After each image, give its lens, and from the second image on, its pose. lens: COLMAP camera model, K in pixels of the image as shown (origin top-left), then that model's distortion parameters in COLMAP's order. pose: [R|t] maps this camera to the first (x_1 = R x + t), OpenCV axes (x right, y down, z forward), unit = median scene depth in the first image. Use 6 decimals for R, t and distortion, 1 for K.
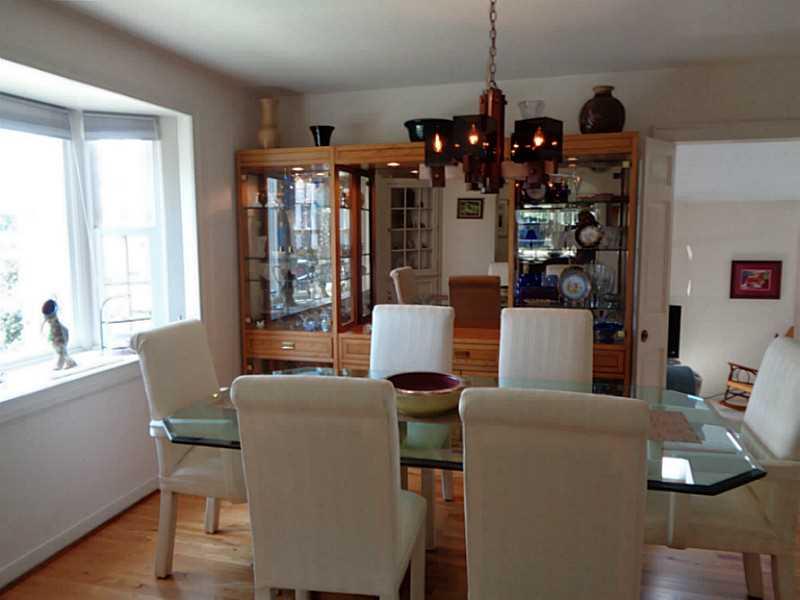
lens RADIAL K [[610.7, 0, 400.0], [0, 610.7, 300.0], [0, 0, 1]] dist [-0.002088, 0.036143]
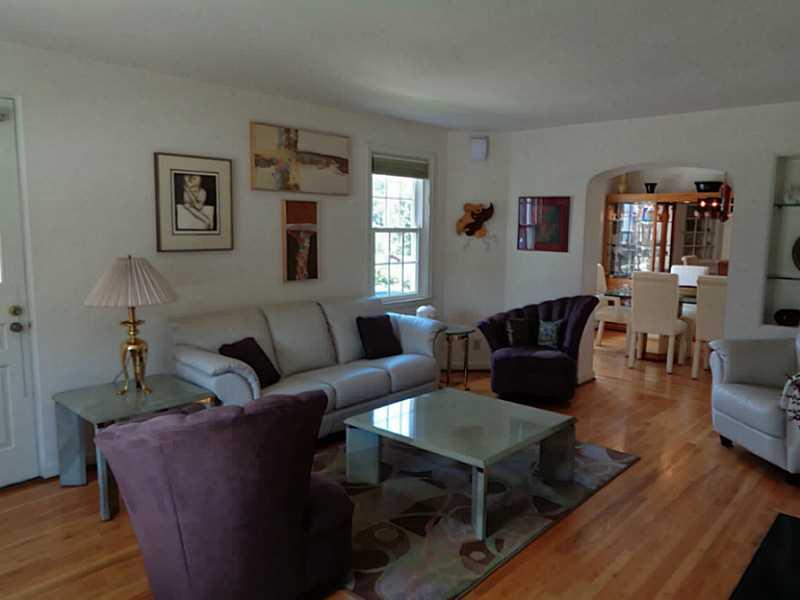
lens RADIAL K [[610.7, 0, 400.0], [0, 610.7, 300.0], [0, 0, 1]] dist [-0.002088, 0.036143]
pose [[0.898199, 0.072818, -0.433517, 0.034728], [-0.070433, 0.997283, 0.021583, 0.121690], [0.433911, 0.011148, 0.900887, -1.165822]]
